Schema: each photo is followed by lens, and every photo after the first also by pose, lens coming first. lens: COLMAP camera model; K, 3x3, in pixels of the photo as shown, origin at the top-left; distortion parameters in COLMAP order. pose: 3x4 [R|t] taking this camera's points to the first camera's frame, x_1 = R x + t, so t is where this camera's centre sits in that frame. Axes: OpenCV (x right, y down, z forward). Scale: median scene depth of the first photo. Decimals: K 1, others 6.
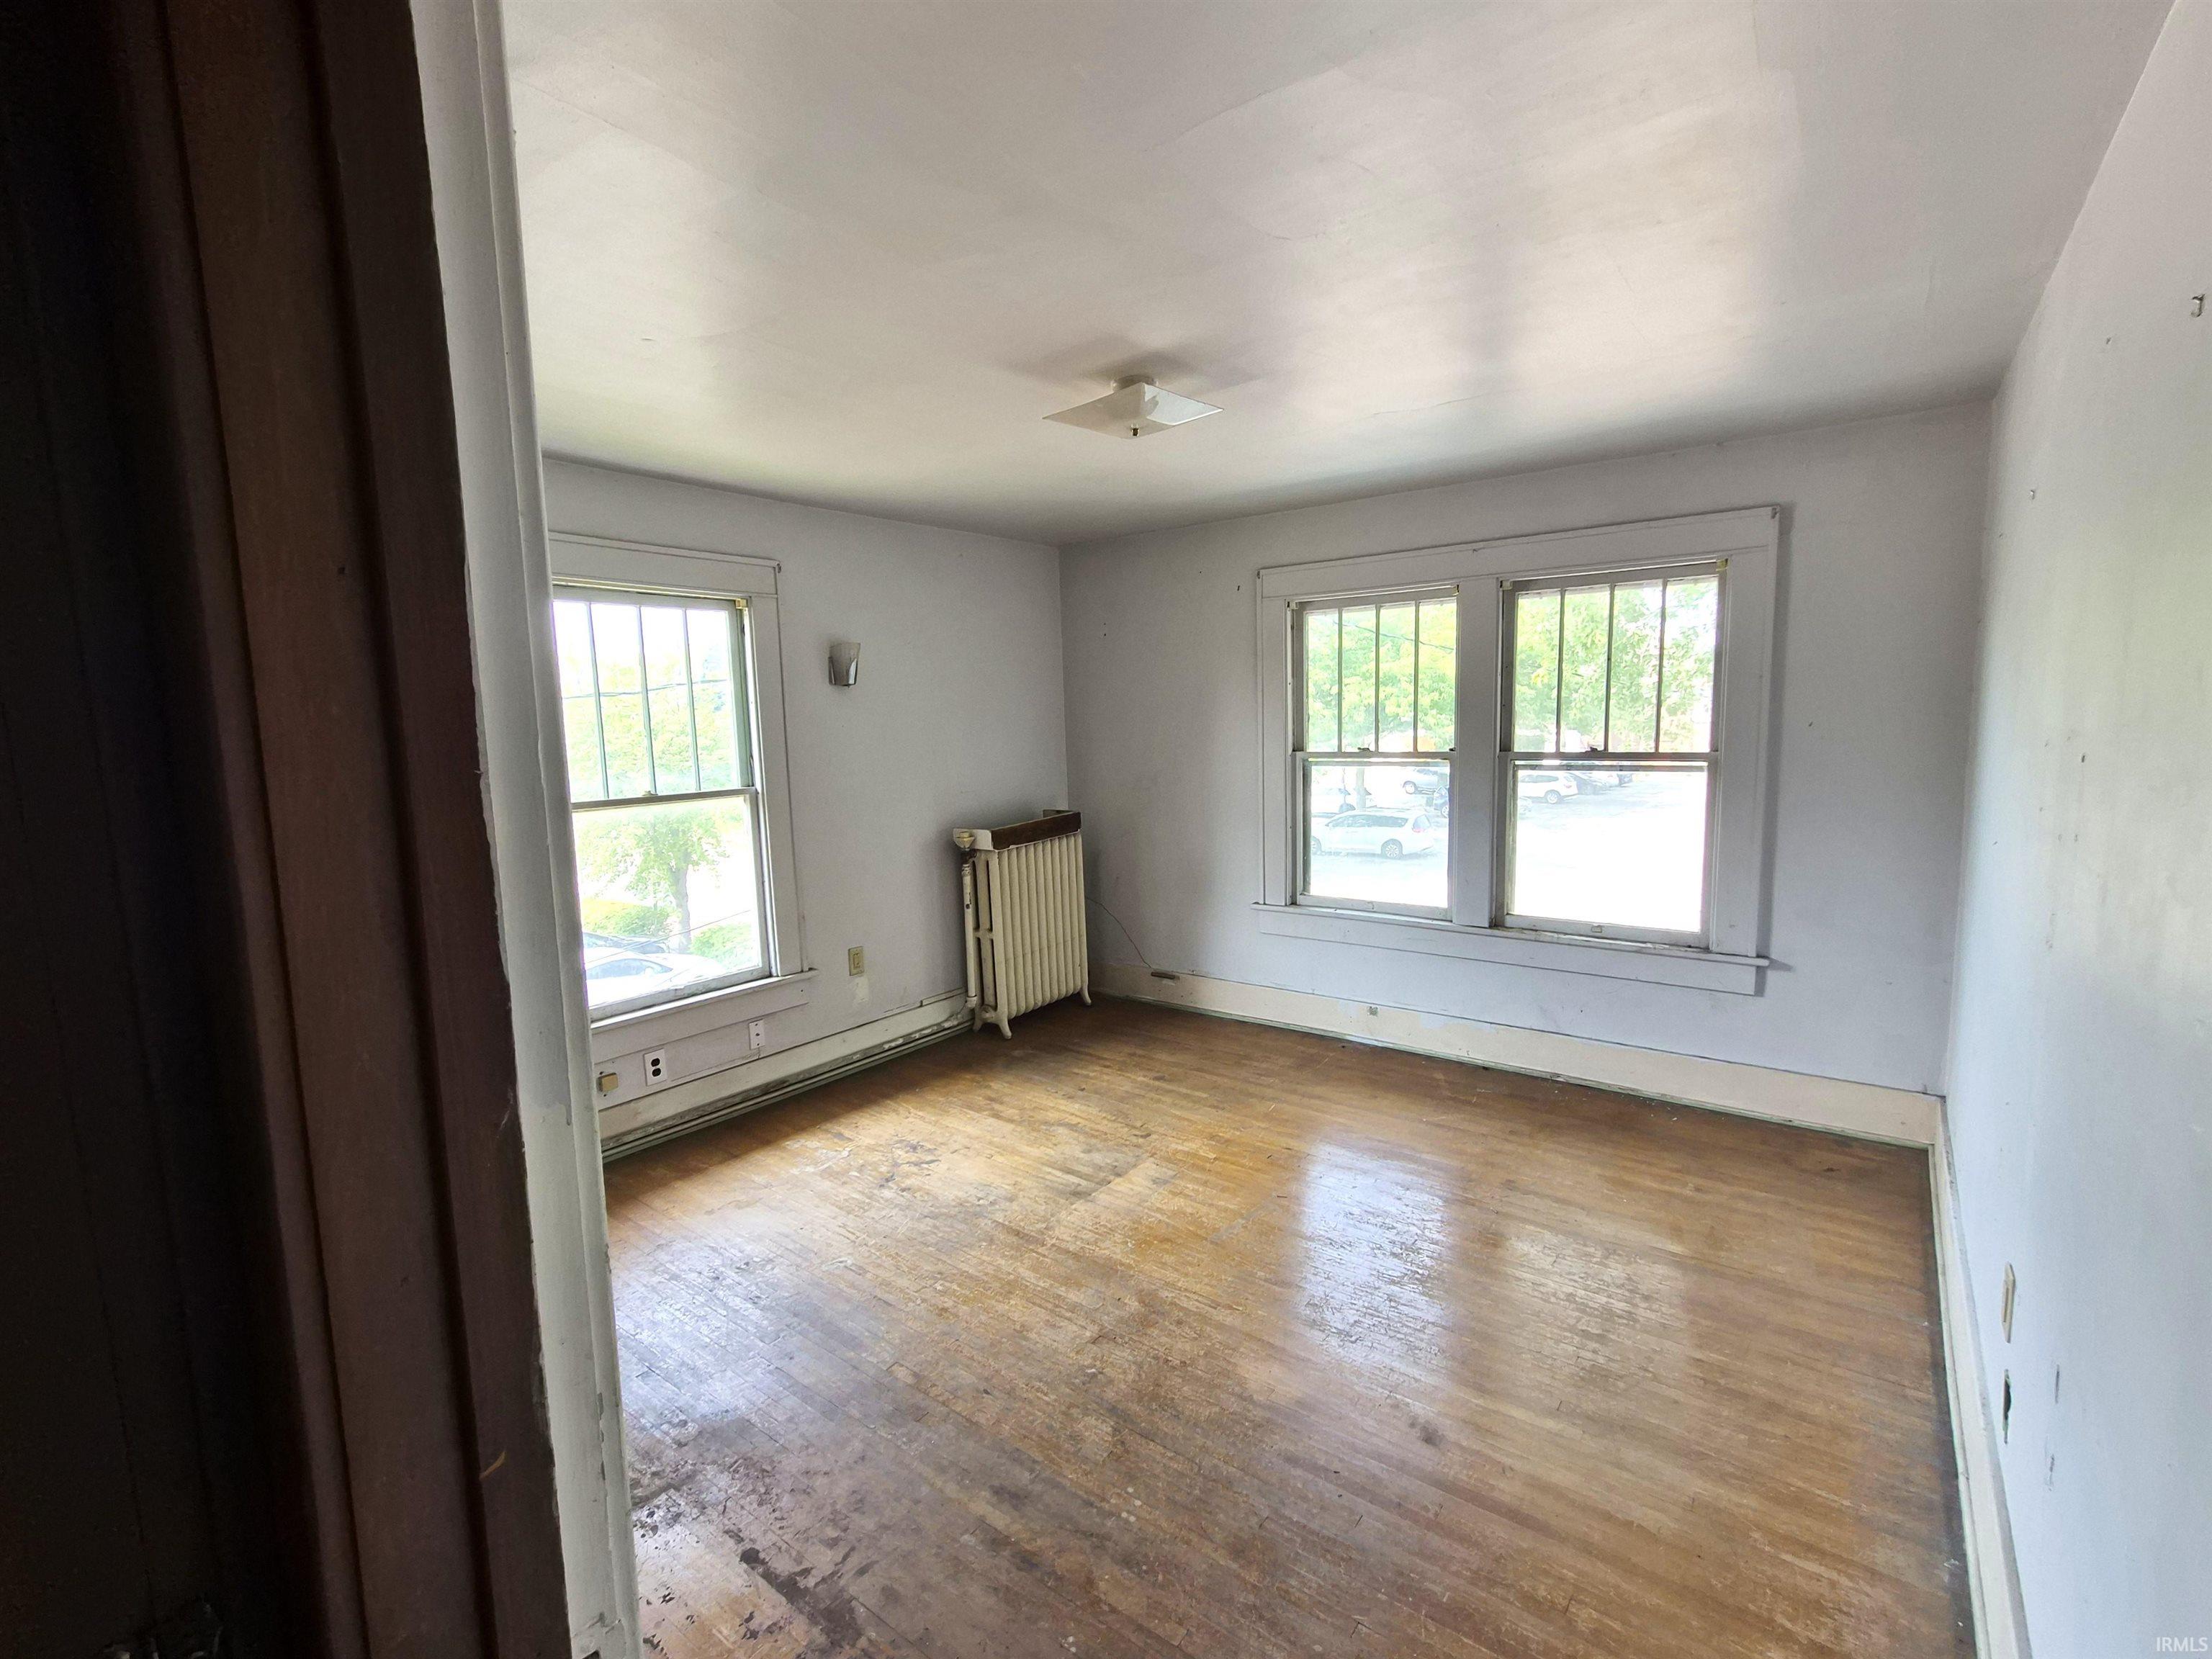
lens RADIAL K [[991.3, 0, 1109.2], [0, 991.3, 836.3], [0, 0, 1]] dist [-0.000279, 0.000120]
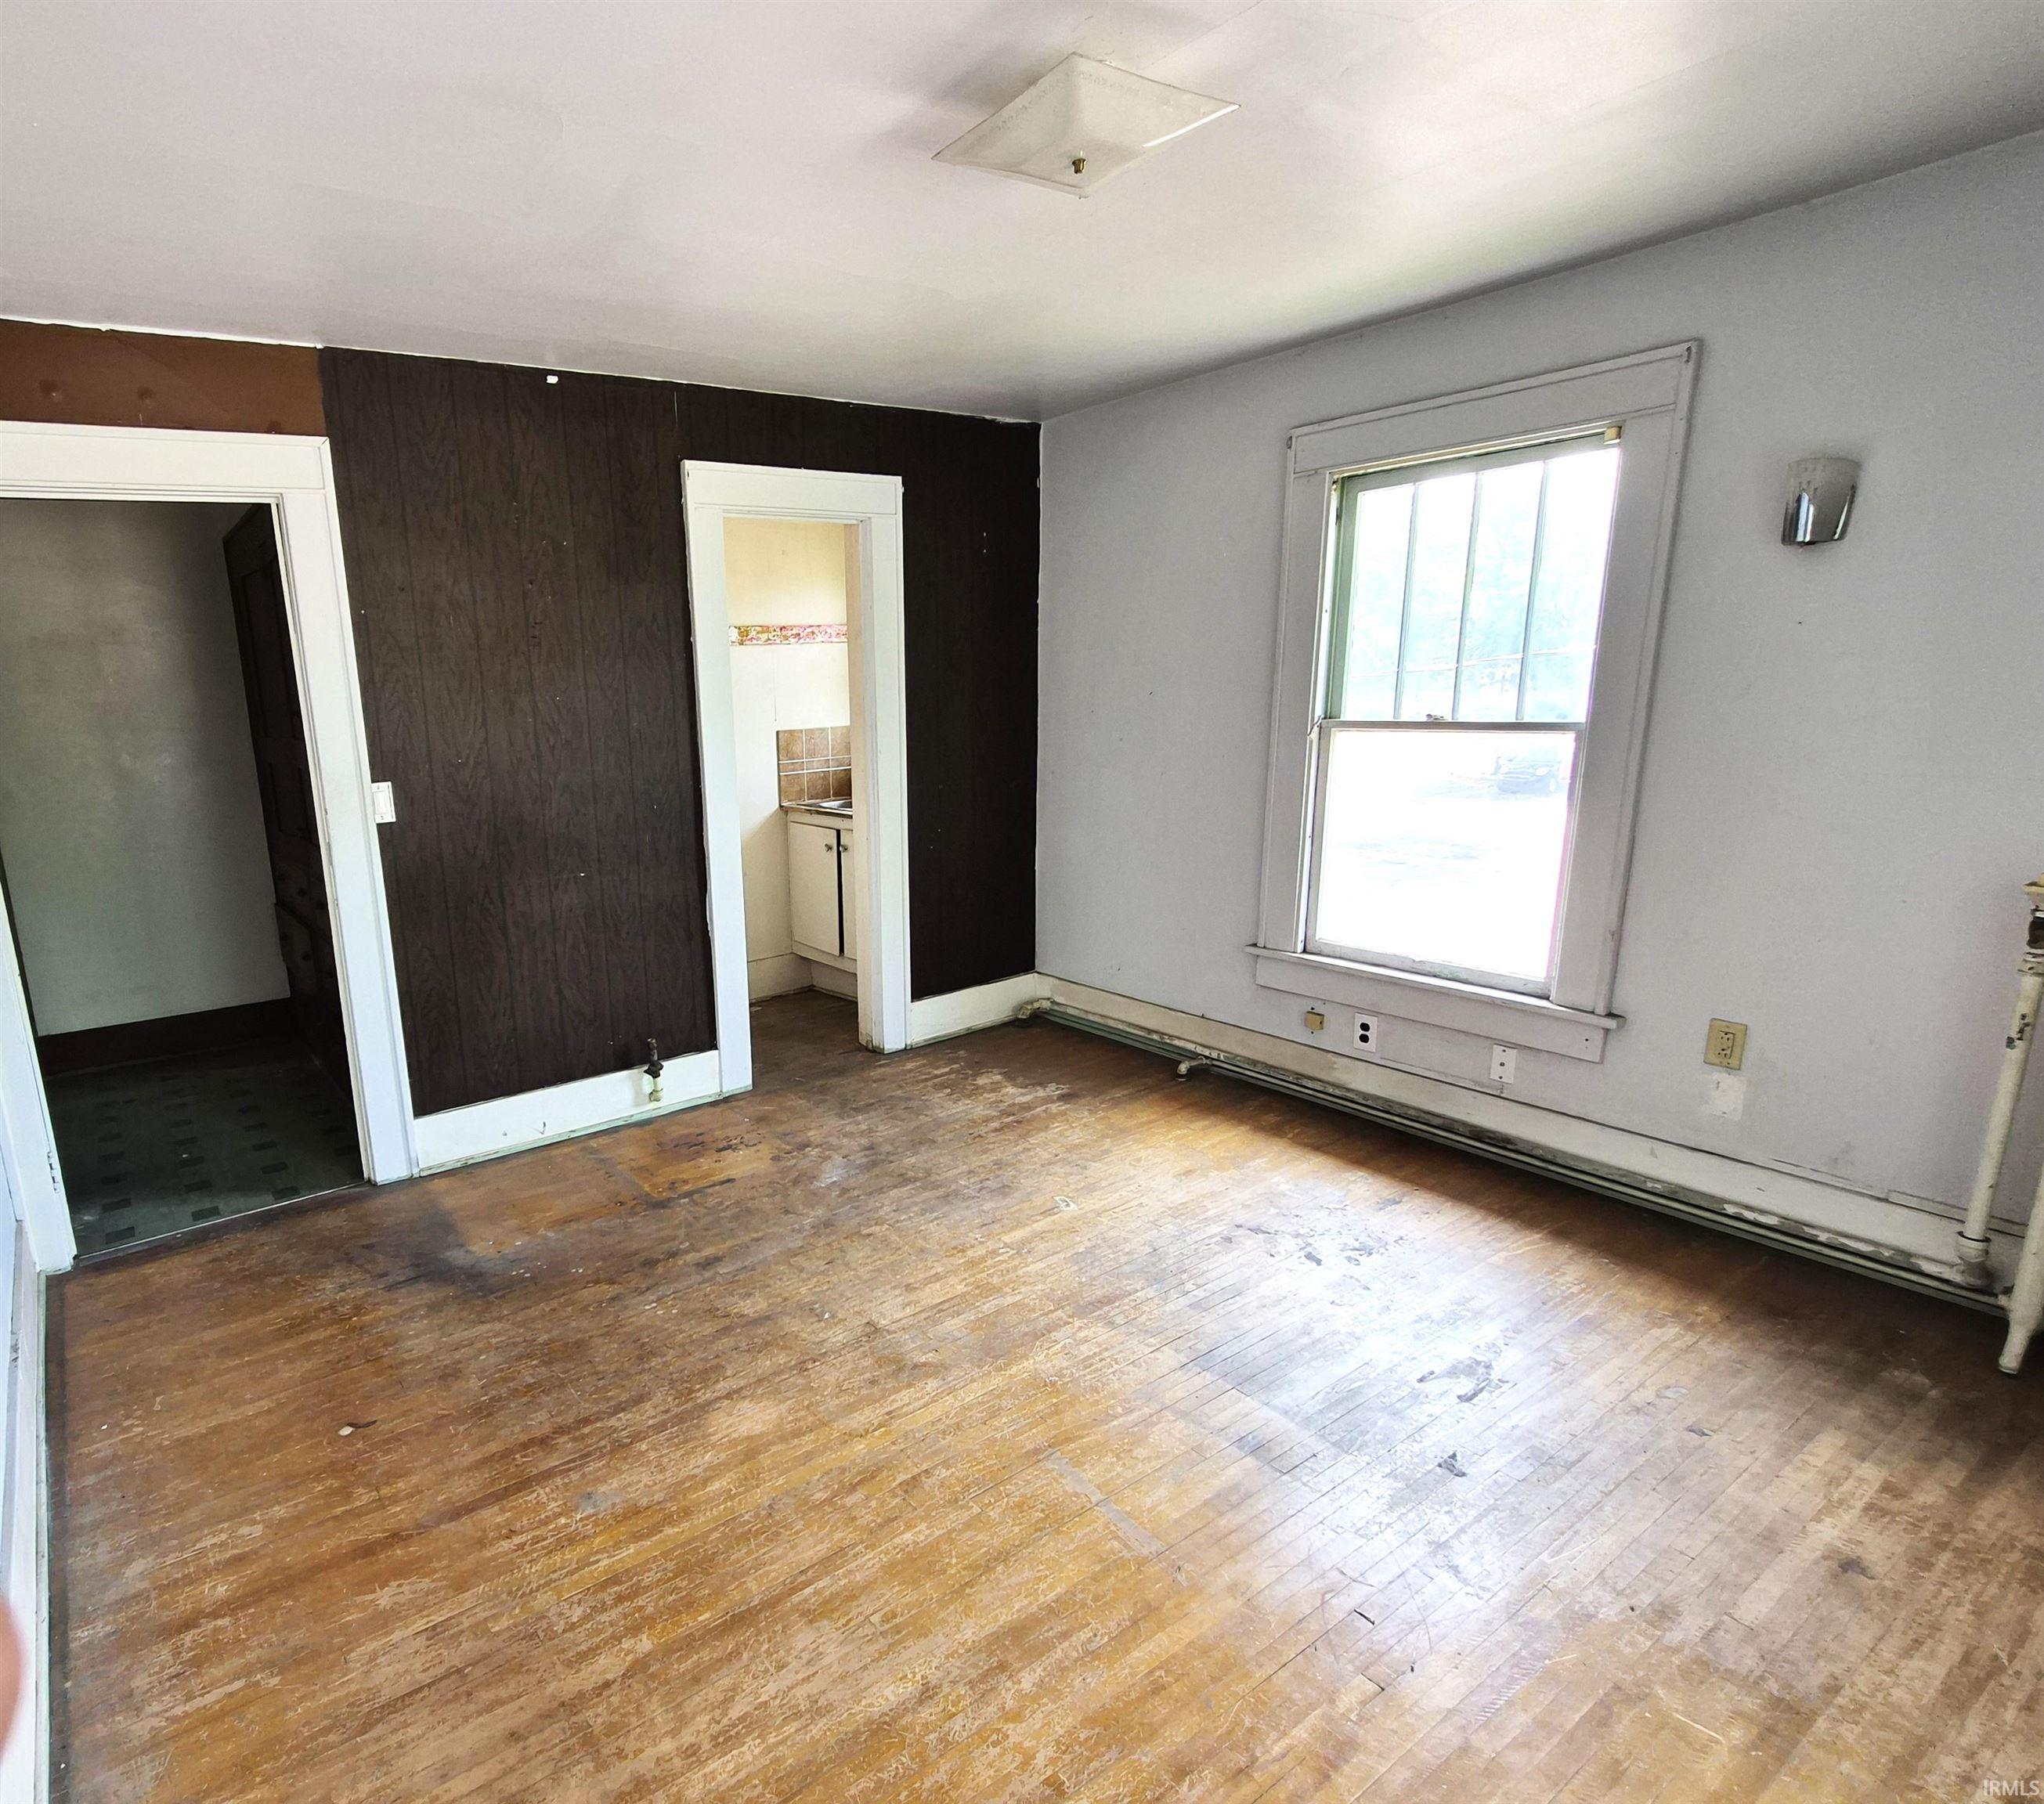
lens RADIAL K [[1485.1, 0, 1021.6], [0, 1485.1, 1048.3], [0, 0, 1]] dist [0.008512, -0.023682]
pose [[-0.344568, 0.269030, -0.899386, 0.844647], [-0.063656, 0.949155, 0.308305, -0.143142], [0.936601, 0.163483, -0.309924, 1.125930]]
